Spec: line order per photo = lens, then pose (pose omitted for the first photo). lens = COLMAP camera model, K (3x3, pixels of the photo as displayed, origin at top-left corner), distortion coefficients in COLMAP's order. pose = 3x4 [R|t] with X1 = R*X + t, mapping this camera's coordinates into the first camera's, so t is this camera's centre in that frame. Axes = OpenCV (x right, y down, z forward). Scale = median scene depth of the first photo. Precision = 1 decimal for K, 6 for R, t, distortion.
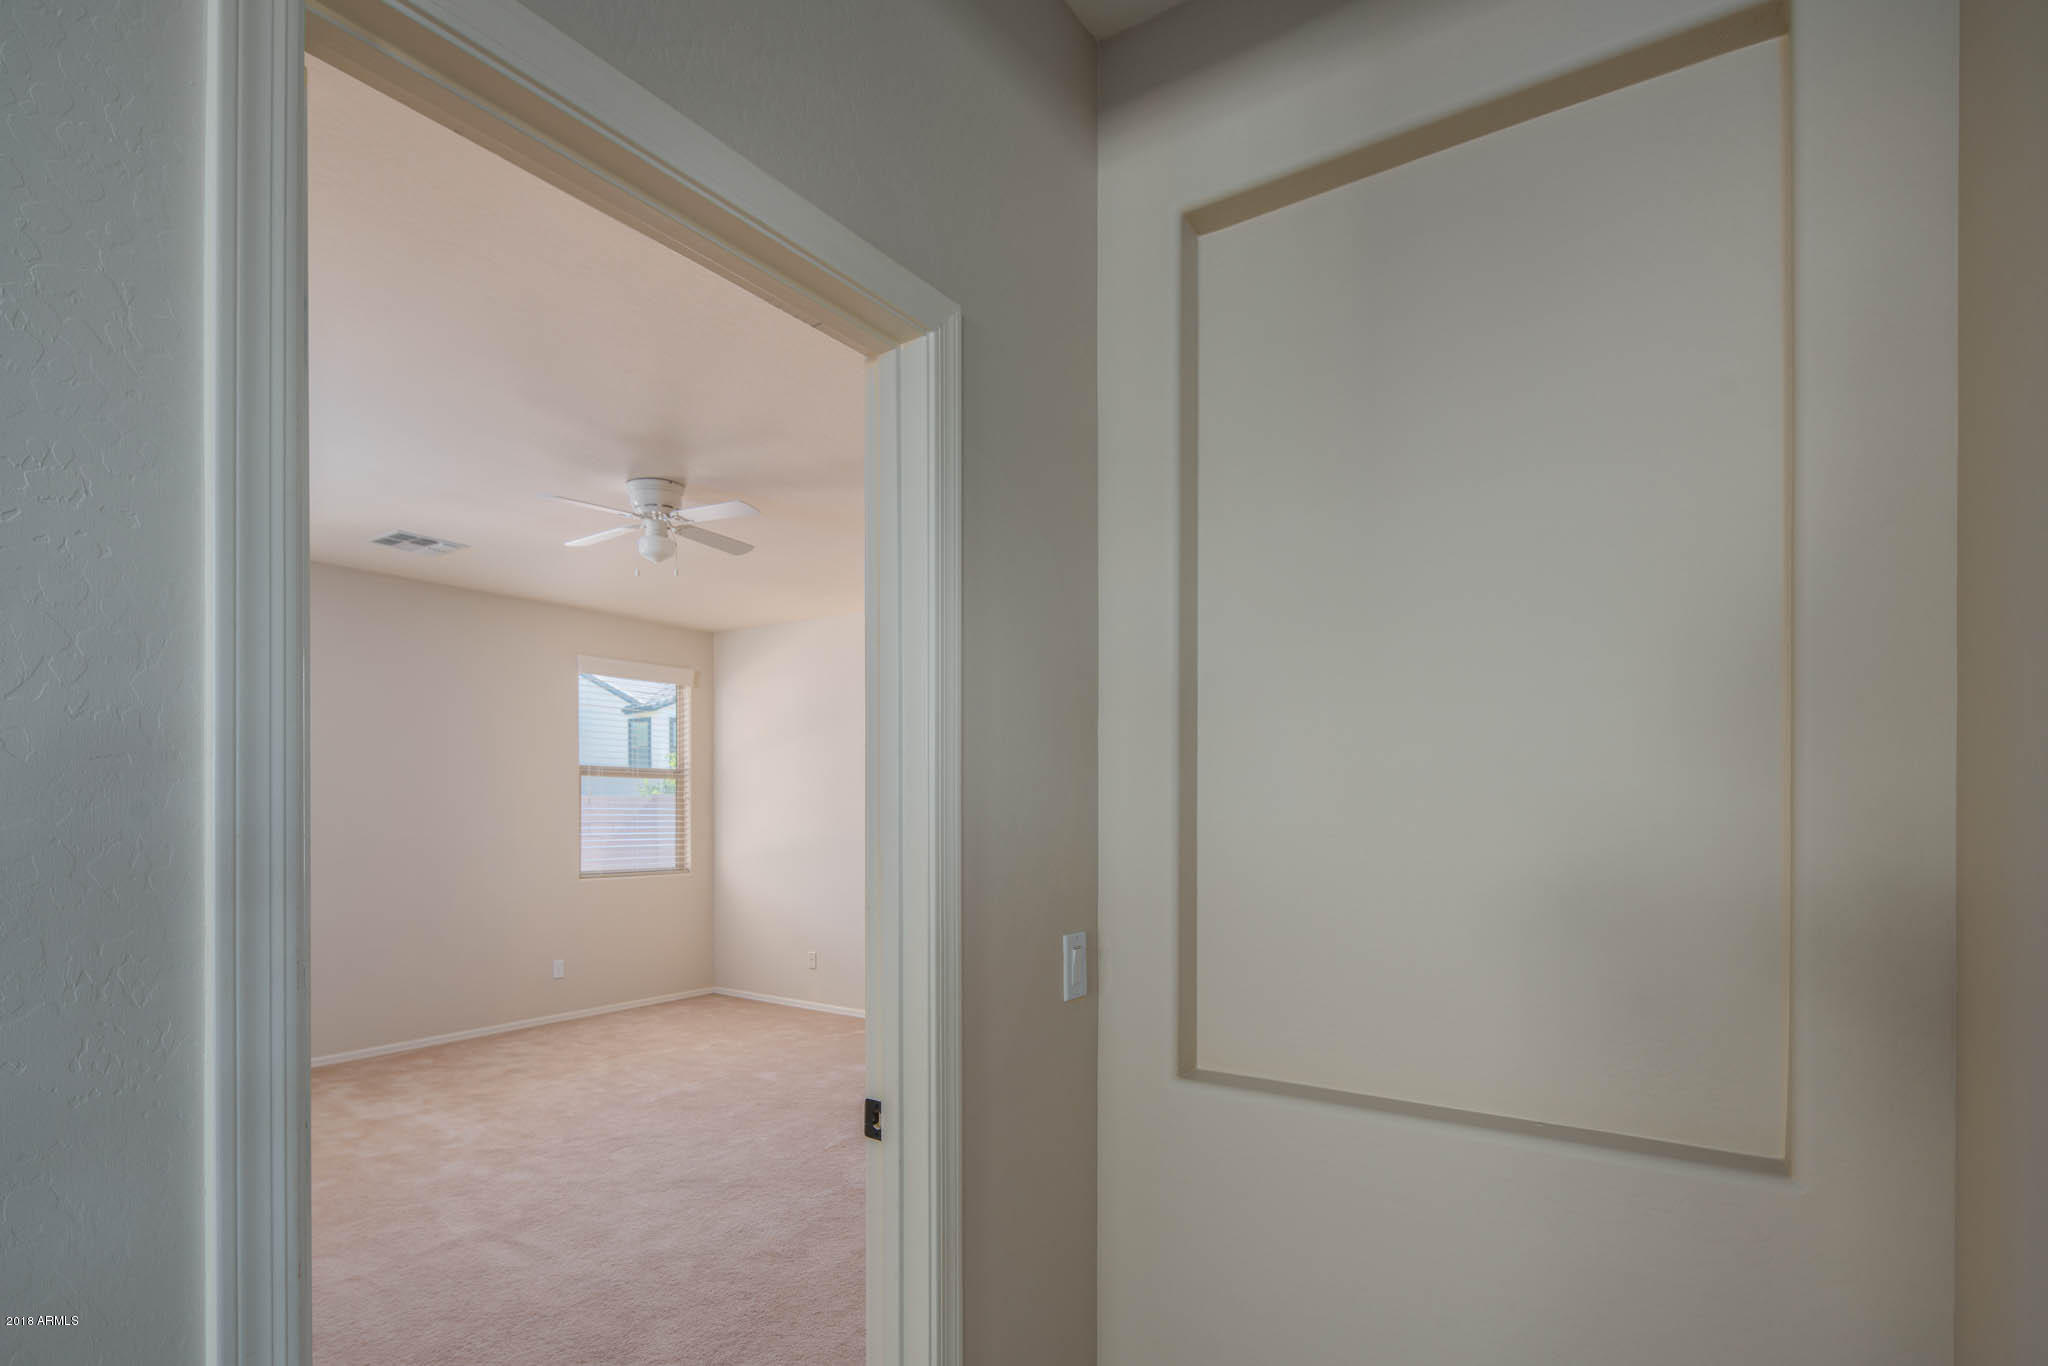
lens RADIAL K [[1006.2, 0, 1016.7], [0, 1006.2, 820.1], [0, 0, 1]] dist [-0.001397, -0.000567]
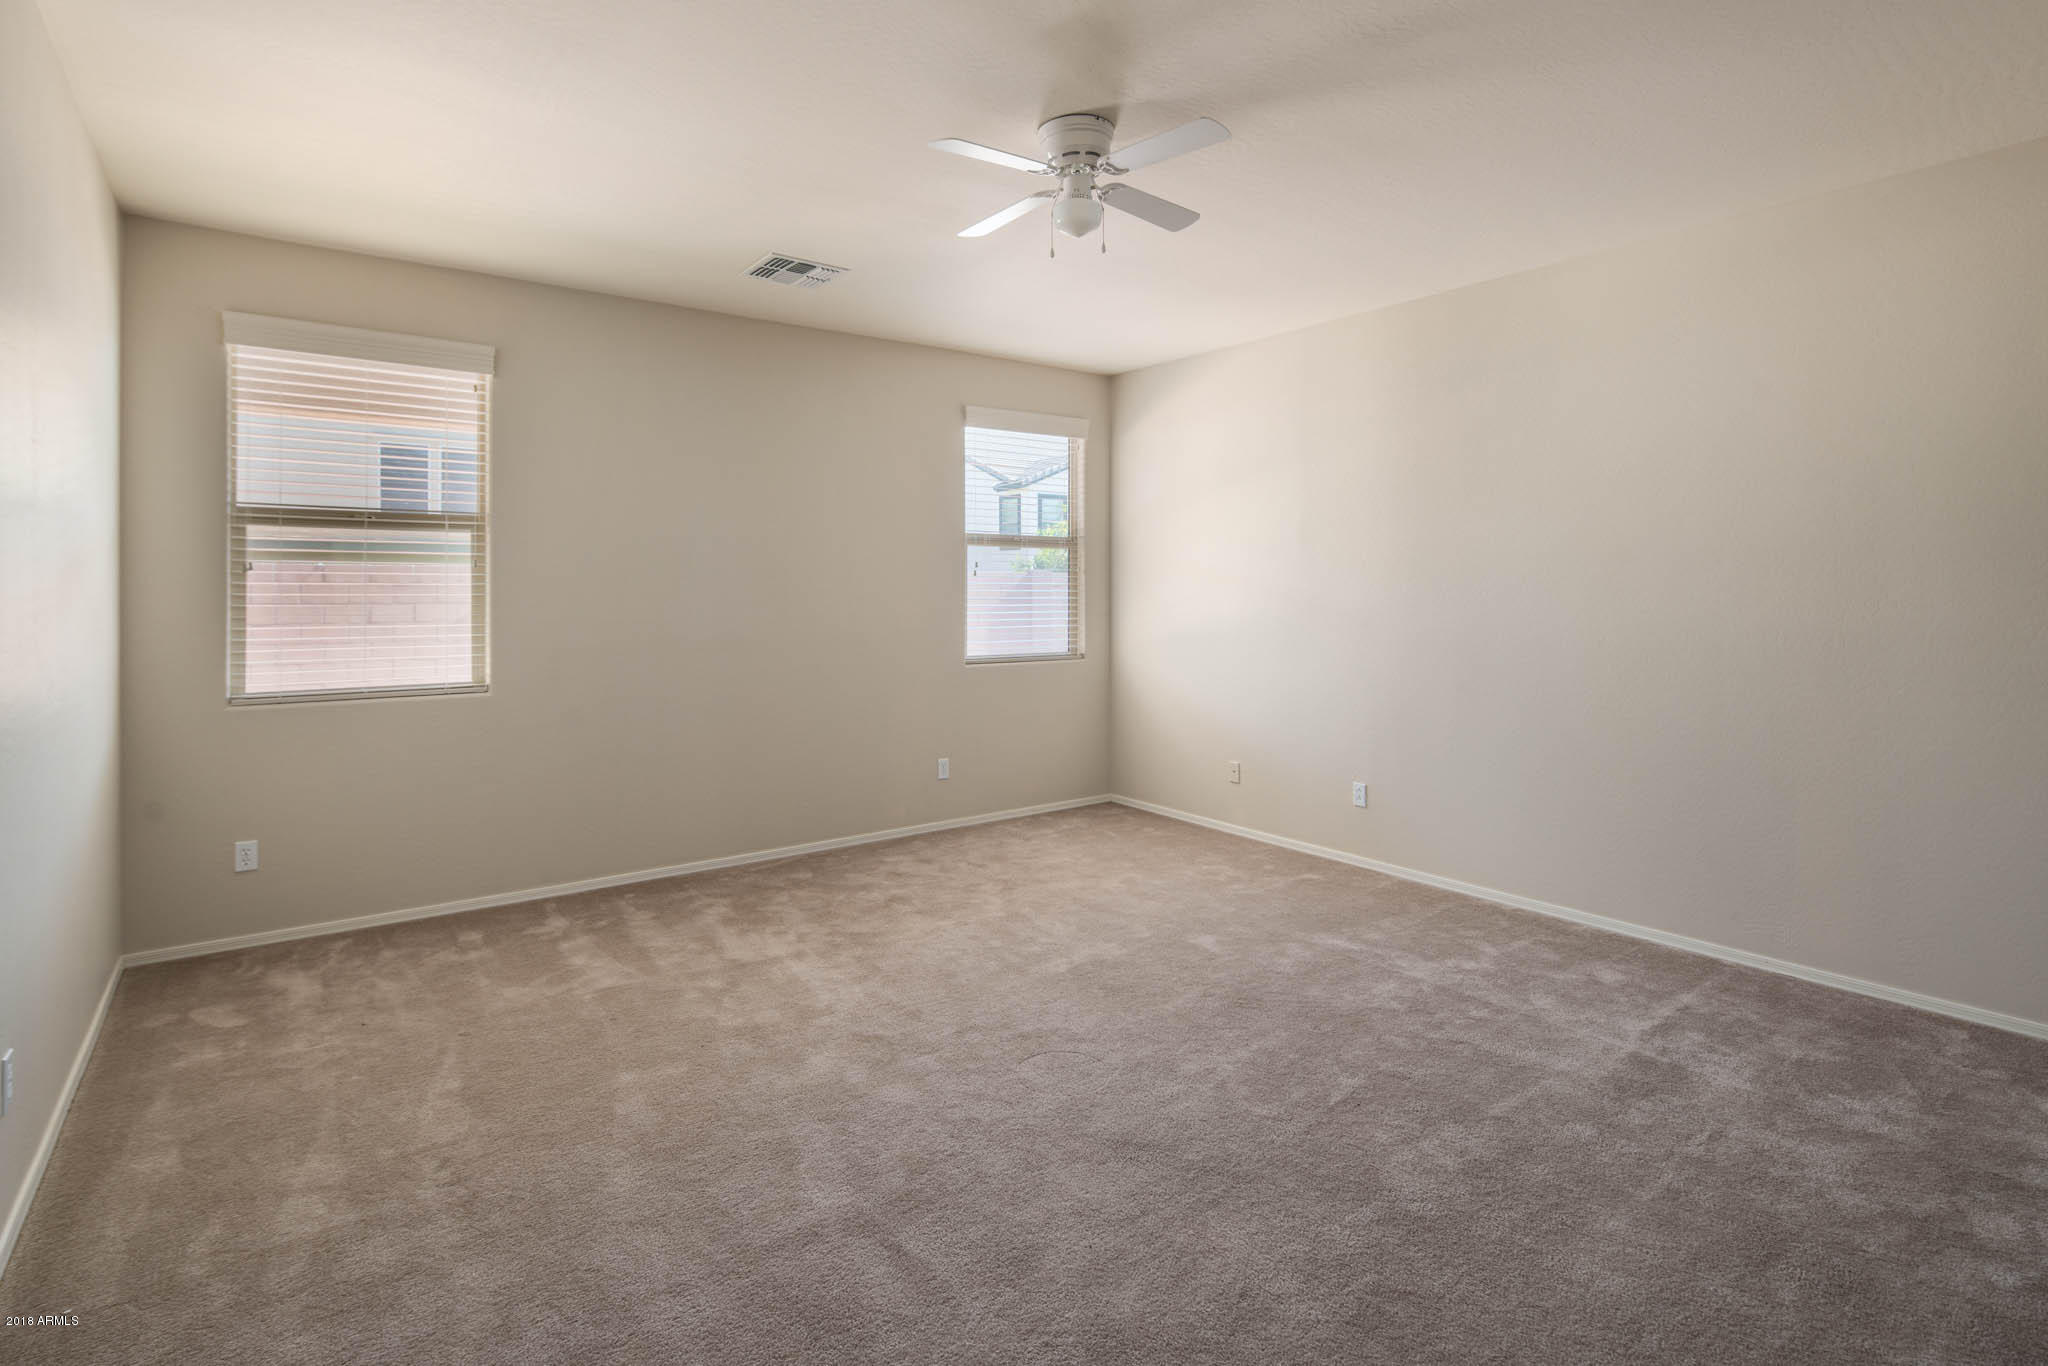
lens RADIAL K [[1006.2, 0, 1032.0], [0, 1006.2, 591.0], [0, 0, 1]] dist [-0.001397, -0.000567]
pose [[0.945825, -0.001808, -0.324673, -0.133449], [0.000060, 0.999985, -0.005394, -0.000376], [0.324678, 0.005082, 0.945811, 0.268415]]
